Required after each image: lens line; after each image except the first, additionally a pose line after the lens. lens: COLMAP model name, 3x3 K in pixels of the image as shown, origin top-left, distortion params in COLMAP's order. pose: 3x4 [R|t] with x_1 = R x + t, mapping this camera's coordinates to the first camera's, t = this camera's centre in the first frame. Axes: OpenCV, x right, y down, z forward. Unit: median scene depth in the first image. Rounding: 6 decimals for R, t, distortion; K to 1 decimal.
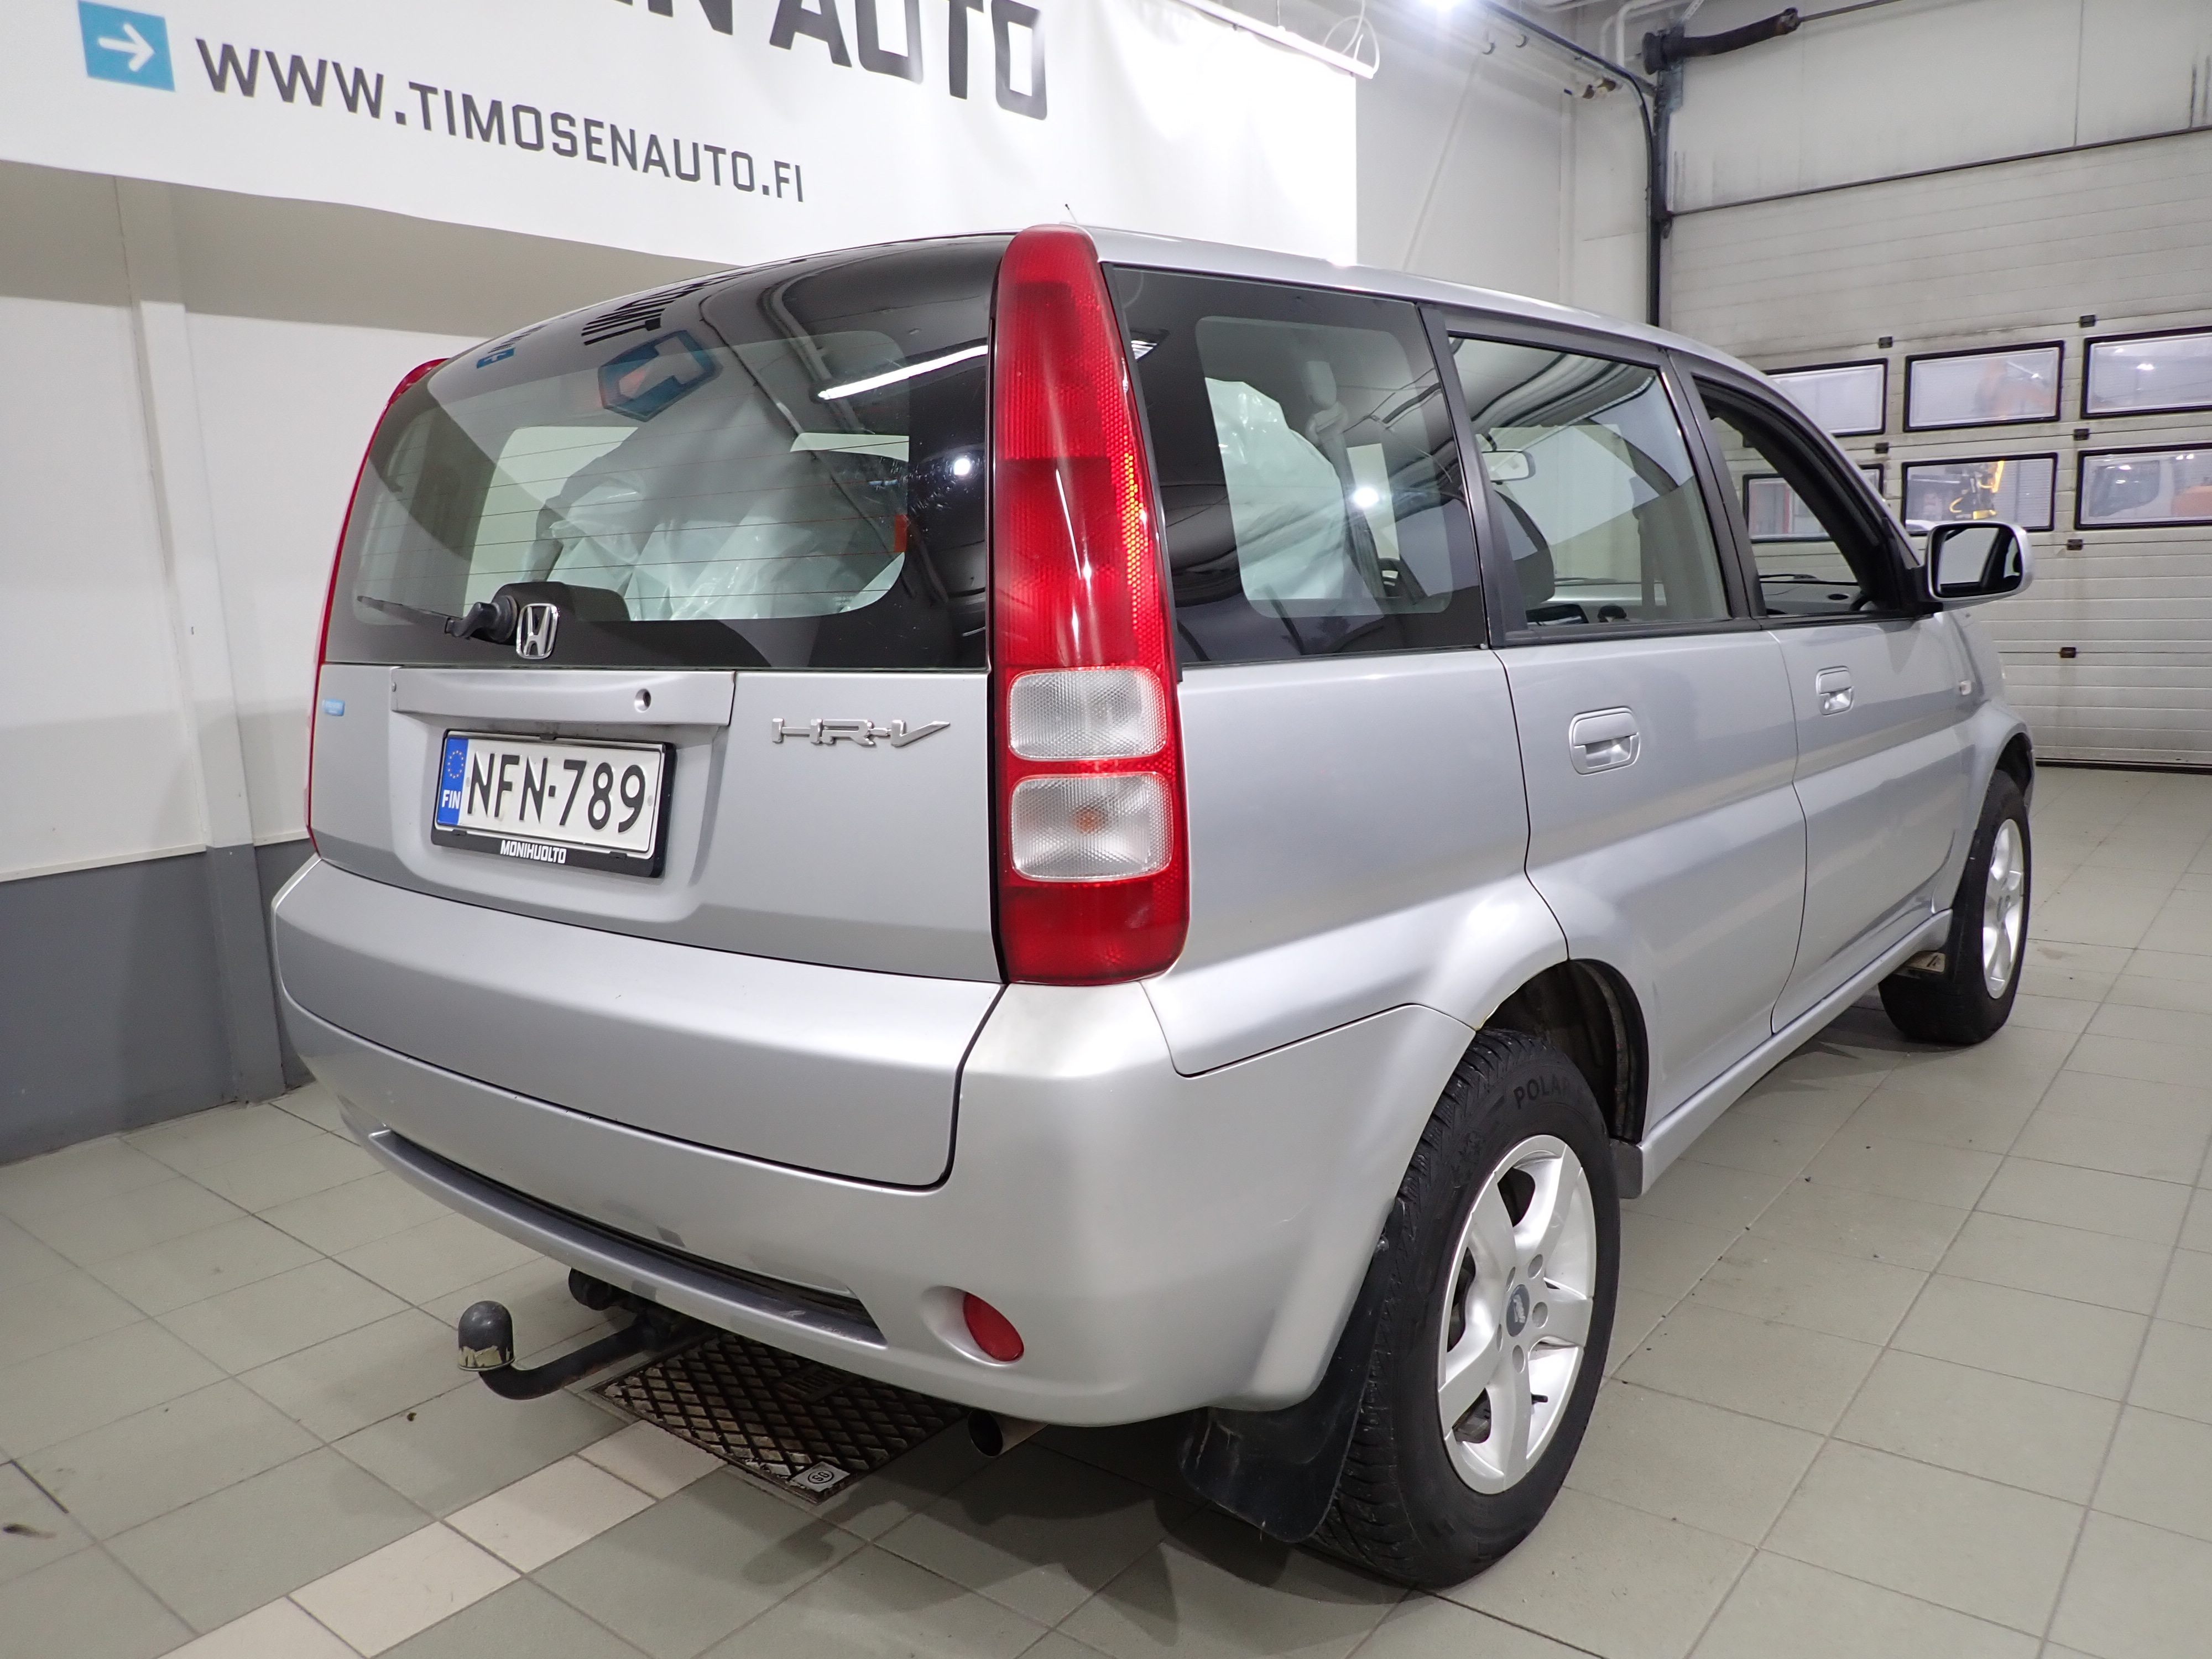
lens RADIAL K [[1625.0, 0, 1094.8], [0, 1625.0, 835.6], [0, 0, 1]] dist [-0.006766, -0.005422]
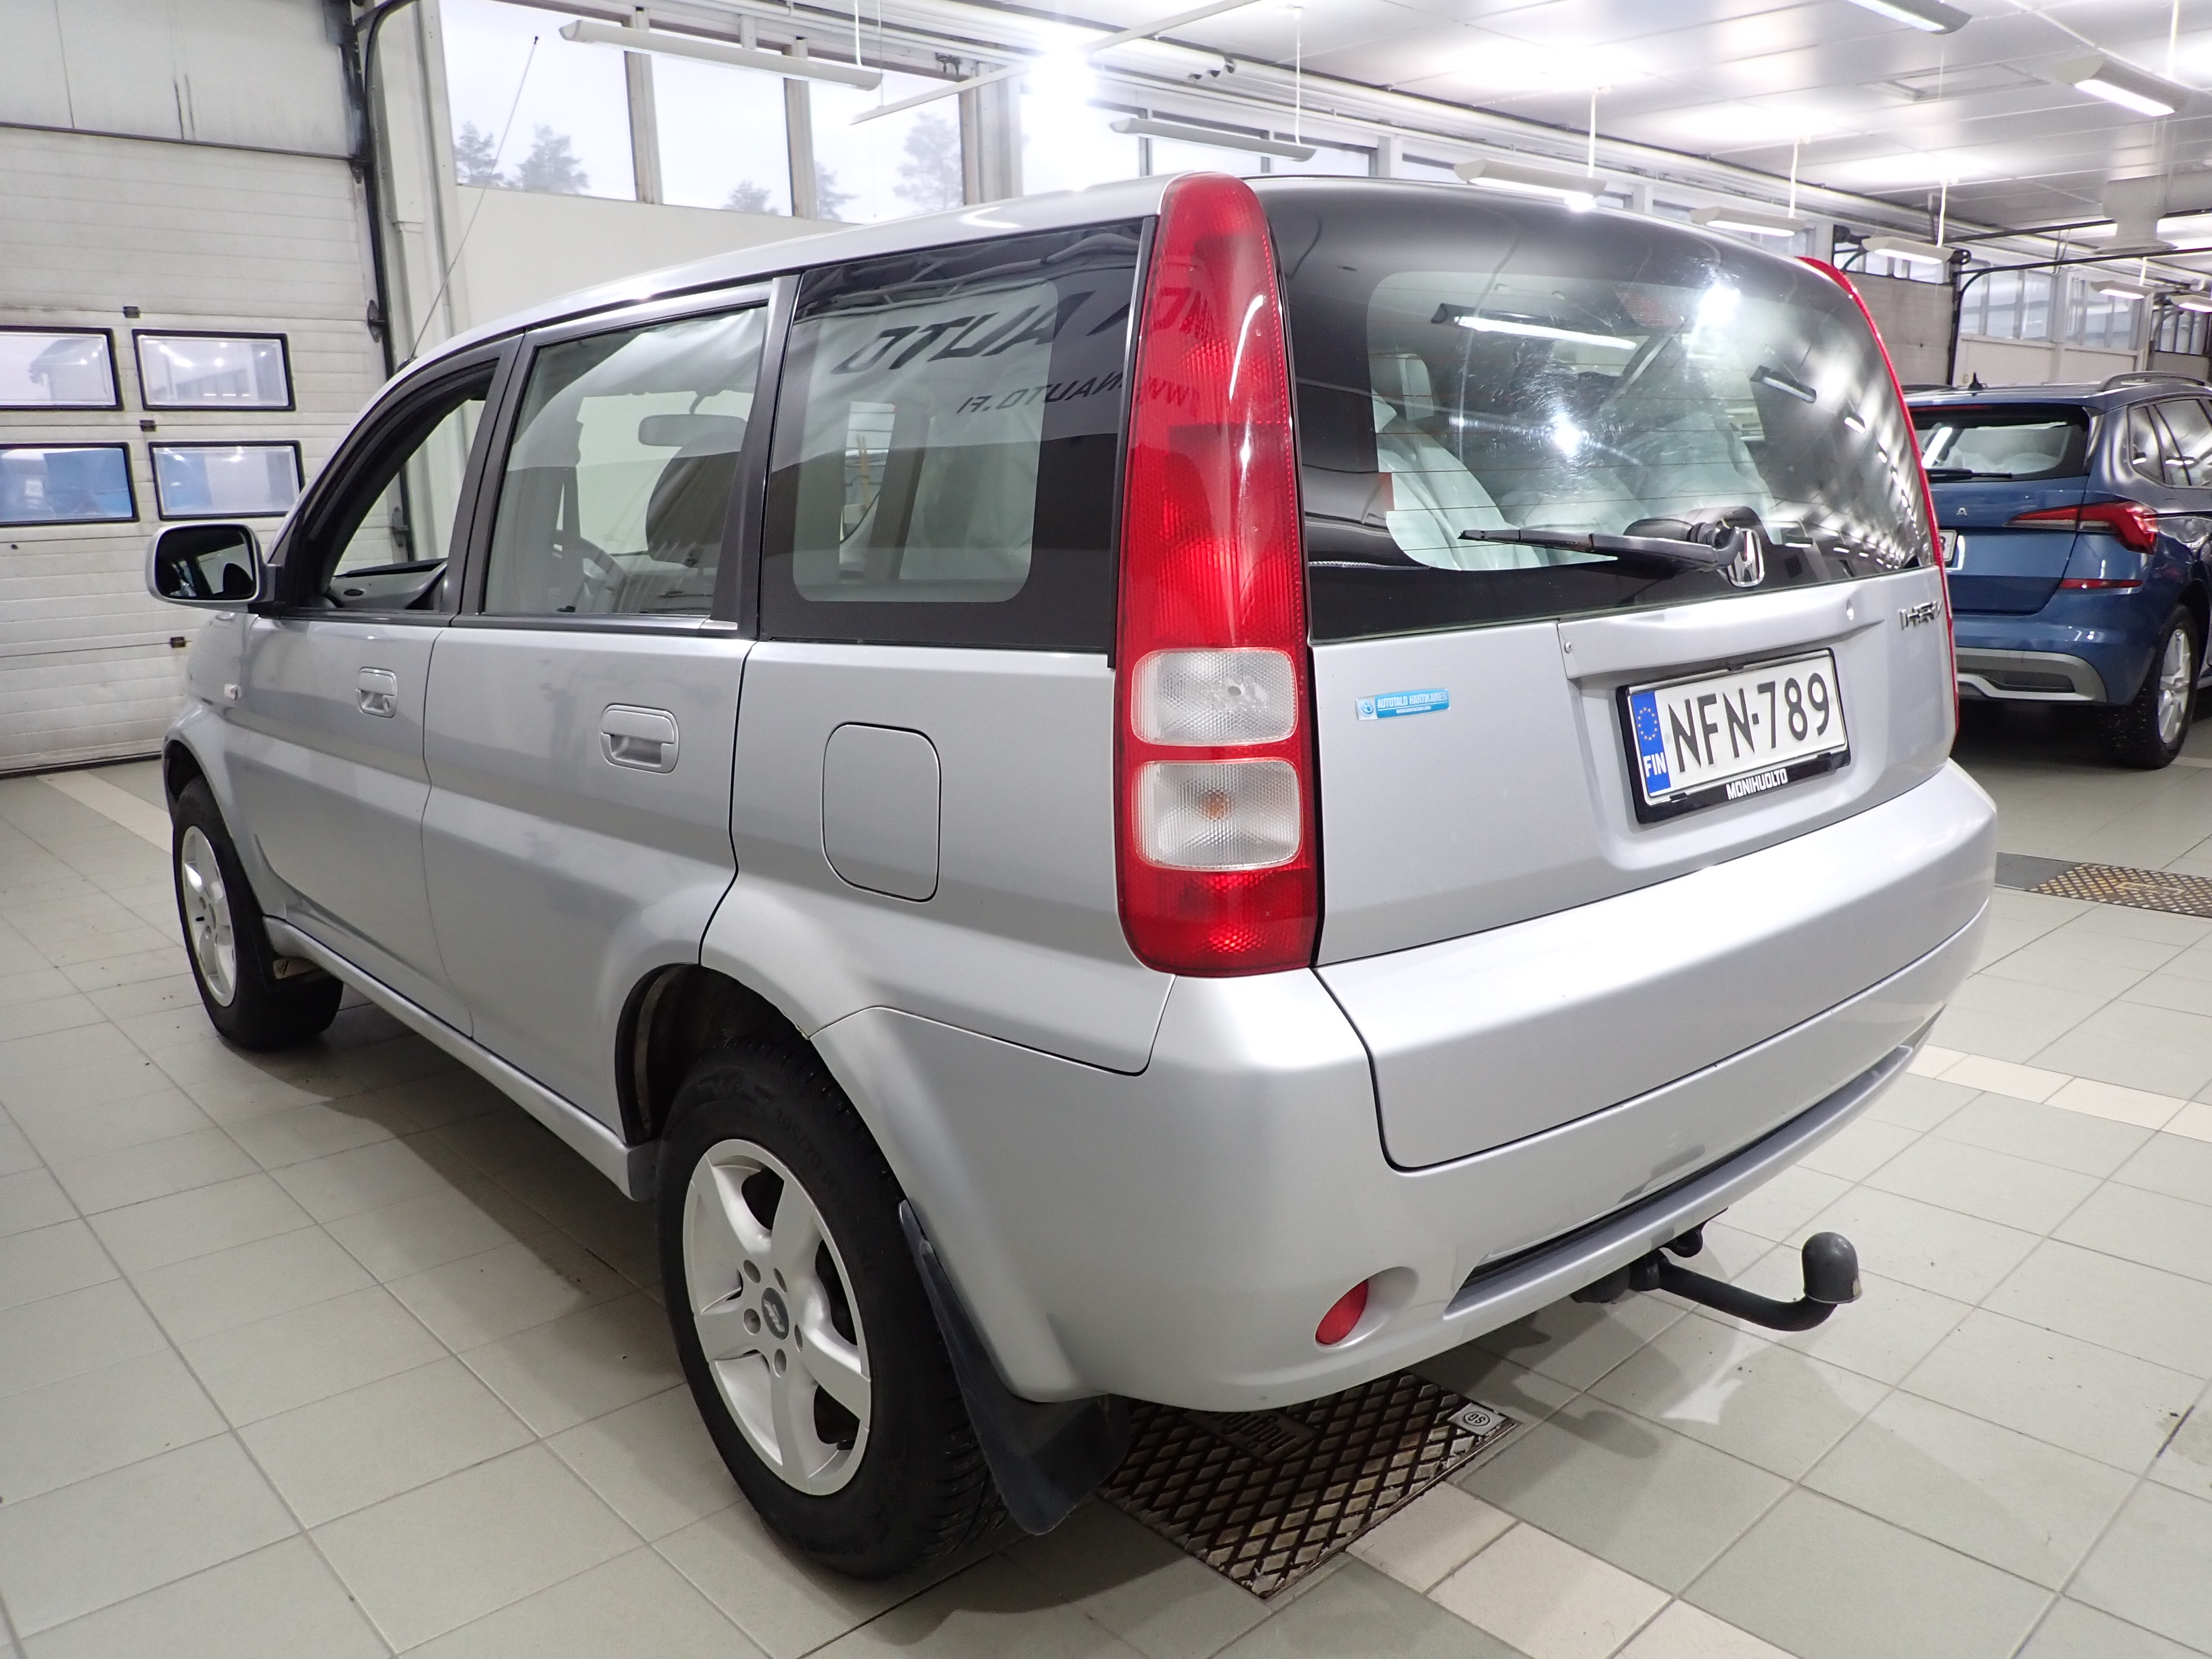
lens RADIAL K [[1625.0, 0, 1094.8], [0, 1625.0, 835.6], [0, 0, 1]] dist [-0.006766, -0.005422]
pose [[0.153724, -0.176247, 0.972269, -1.321128], [0.182280, 0.972135, 0.147402, -0.171071], [-0.971155, 0.154566, 0.181567, 1.177462]]
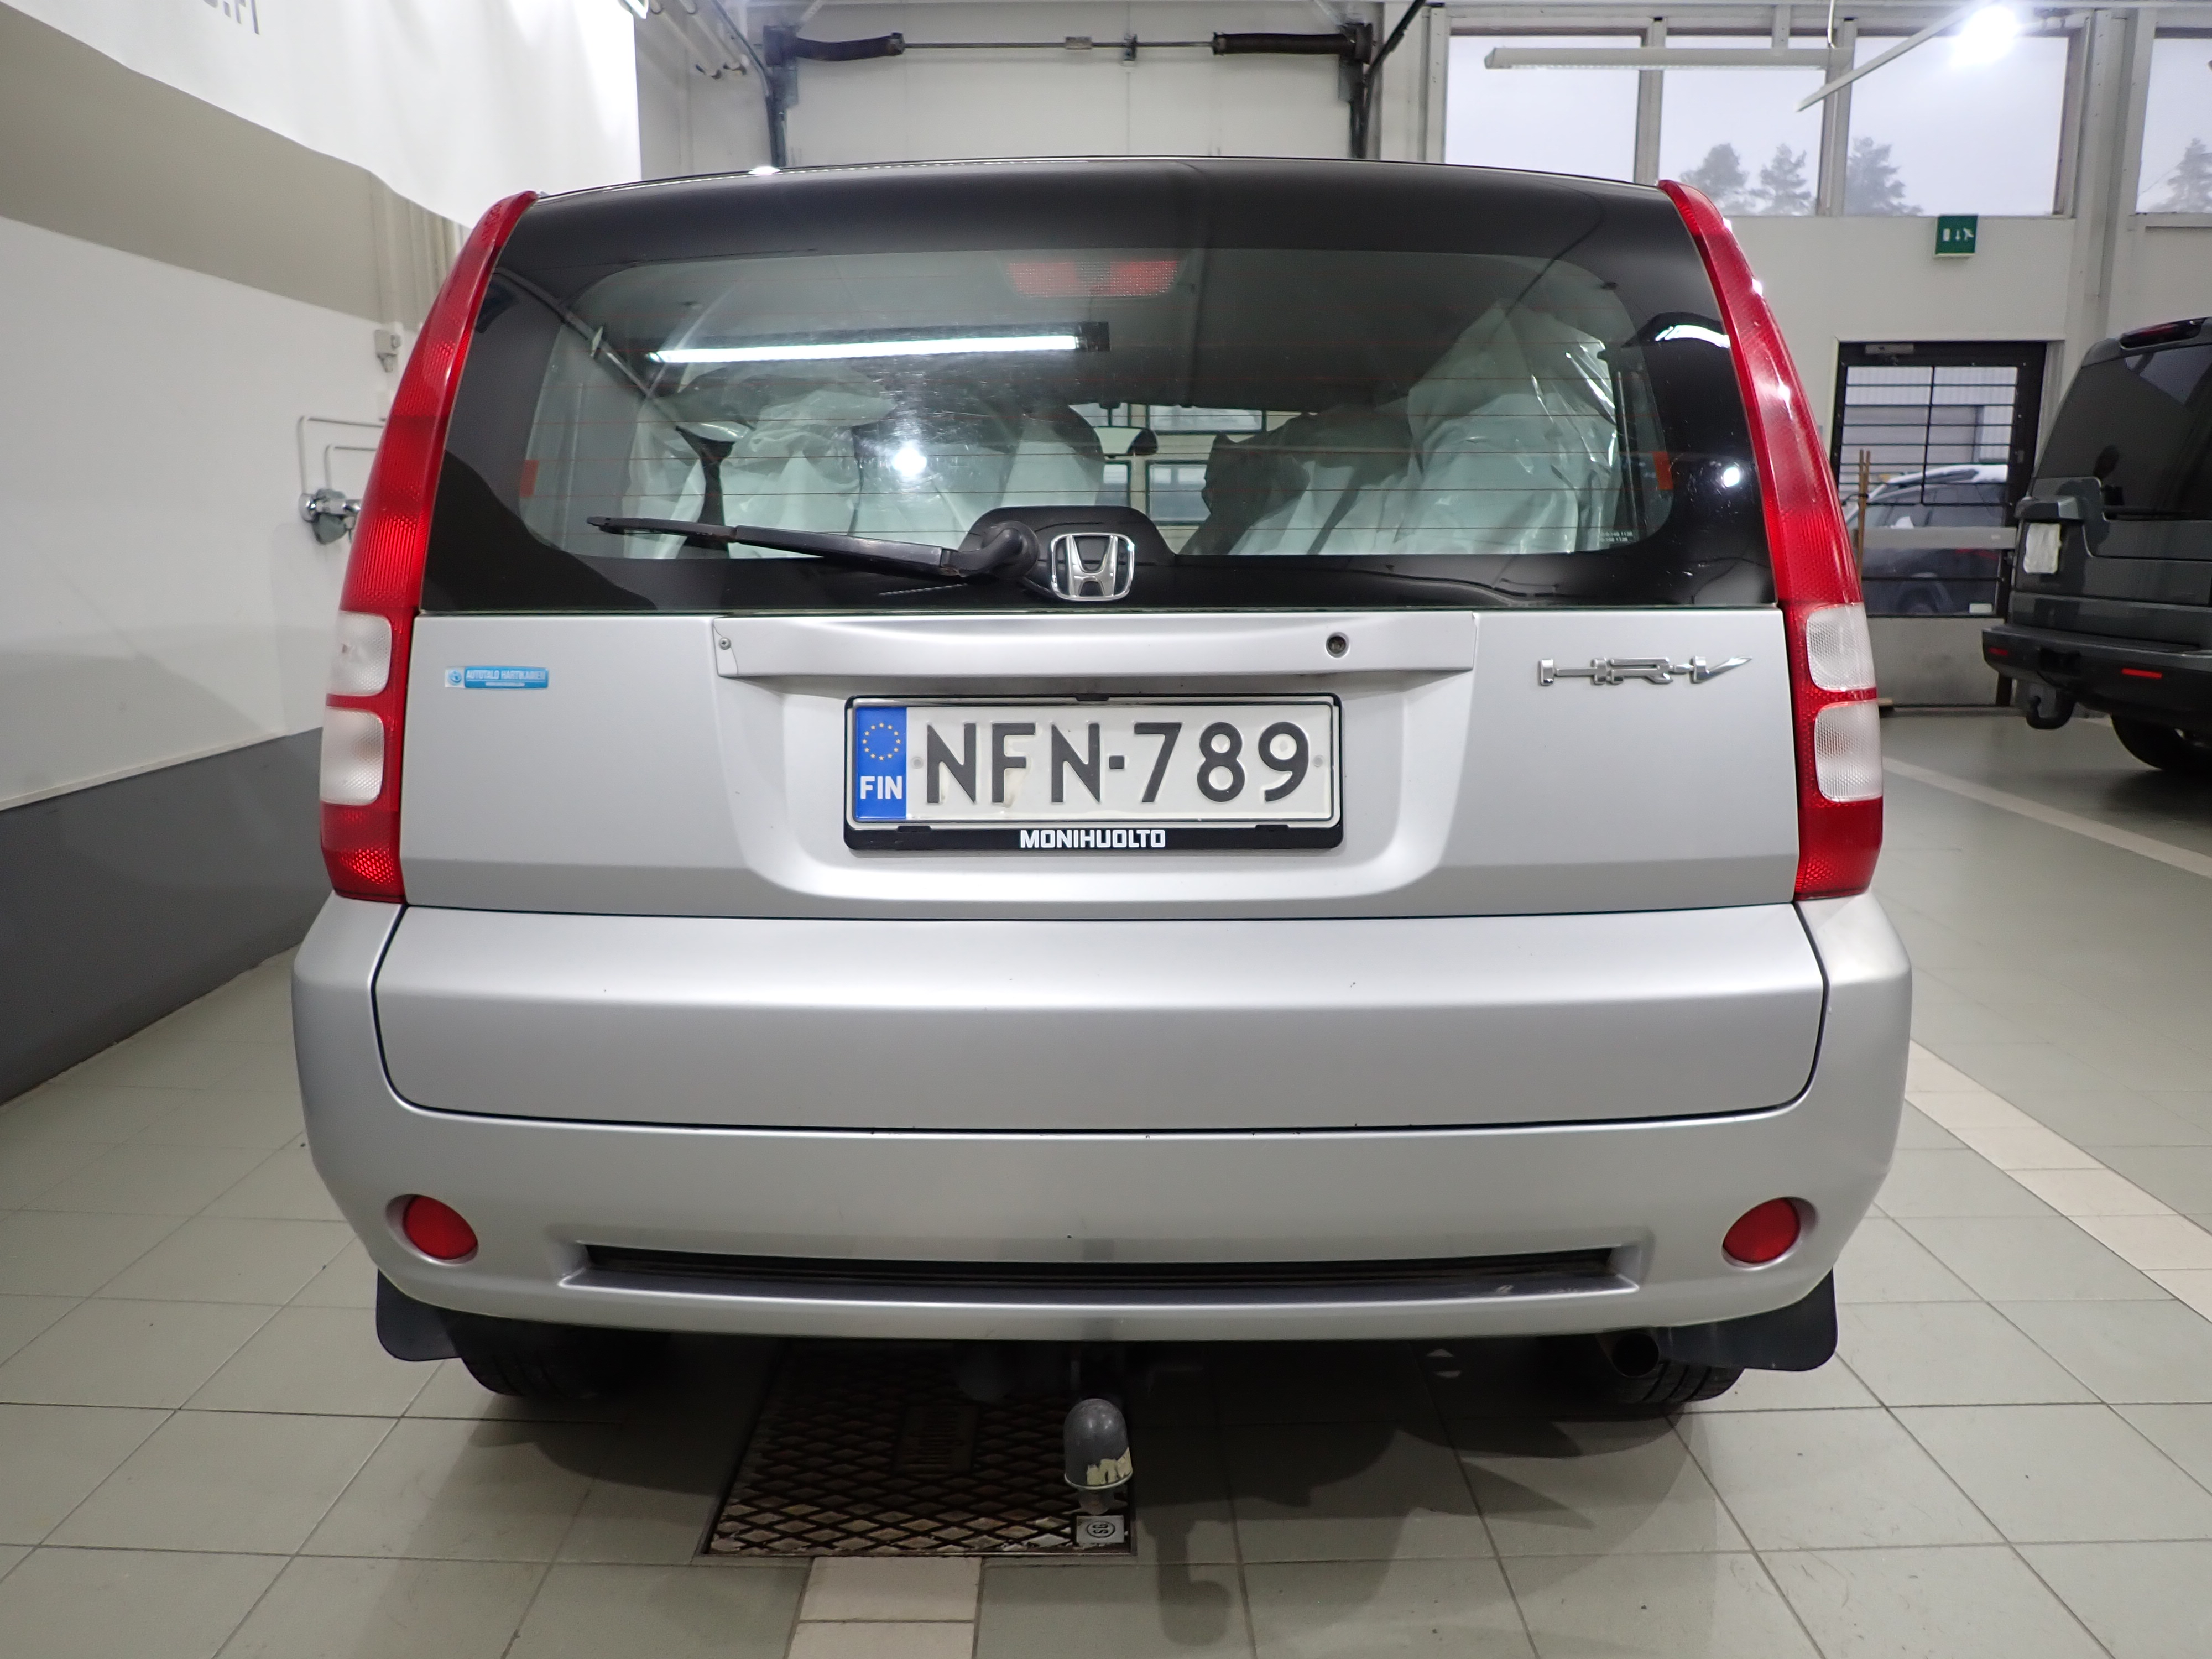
lens RADIAL K [[1625.0, 0, 1094.8], [0, 1625.0, 835.6], [0, 0, 1]] dist [-0.006766, -0.005422]
pose [[0.777099, -0.083743, 0.623782, -0.825859], [0.078336, 0.996271, 0.036160, -0.020427], [-0.624484, 0.020765, 0.780761, 0.353617]]
